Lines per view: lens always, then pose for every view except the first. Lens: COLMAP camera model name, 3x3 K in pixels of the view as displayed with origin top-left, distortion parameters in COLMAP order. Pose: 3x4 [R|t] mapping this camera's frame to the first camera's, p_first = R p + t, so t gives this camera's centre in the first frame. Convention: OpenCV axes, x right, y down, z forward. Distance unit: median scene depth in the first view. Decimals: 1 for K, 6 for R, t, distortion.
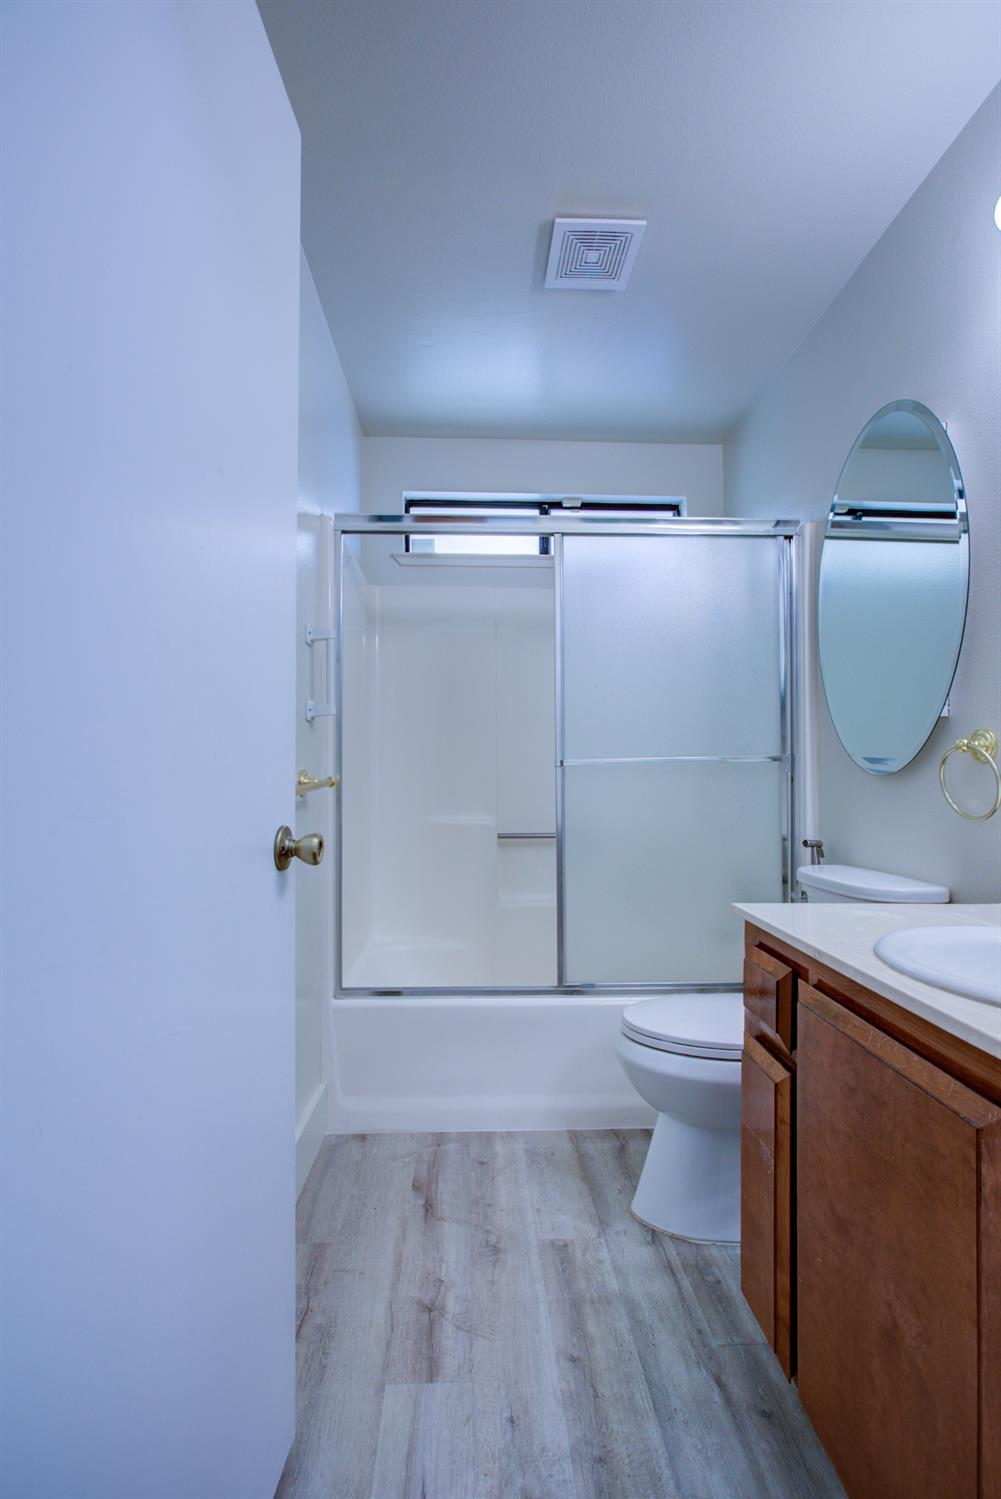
lens RADIAL K [[691.3, 0, 502.6], [0, 691.3, 756.0], [0, 0, 1]] dist [-0.003209, 0.000706]
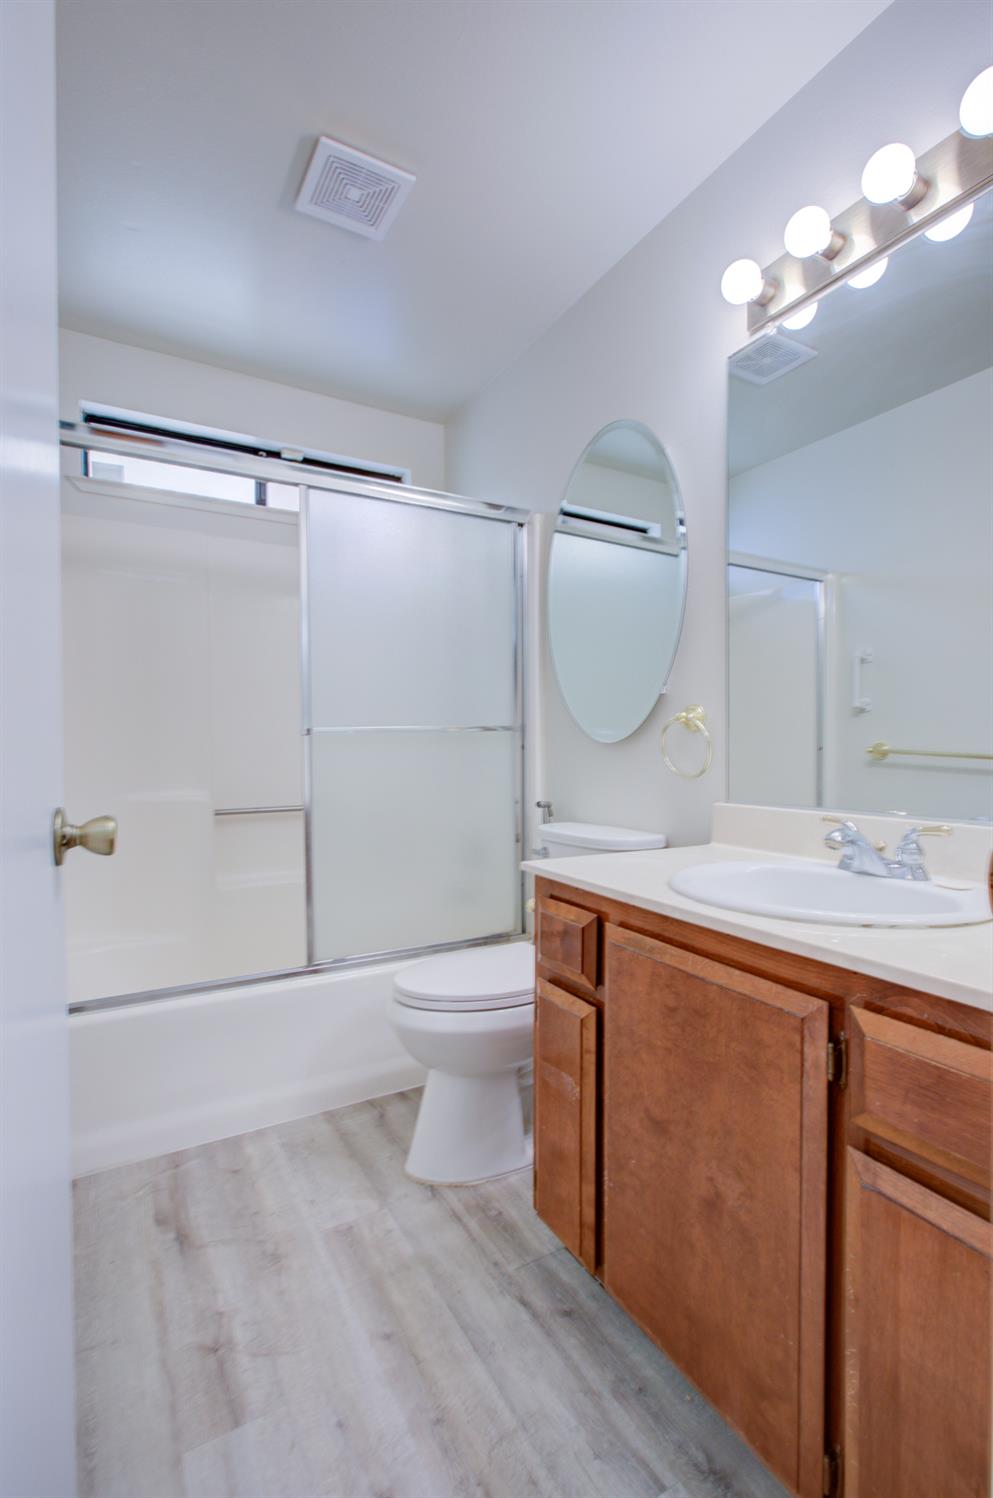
lens RADIAL K [[686.0, 0, 496.5], [0, 686.0, 749.0], [0, 0, 1]] dist [-0.001747, 0.000884]
pose [[0.884148, -0.006154, 0.467166, -0.191299], [-0.008459, 0.999538, 0.029177, 0.007333], [-0.467130, -0.029748, 0.883688, 0.081045]]
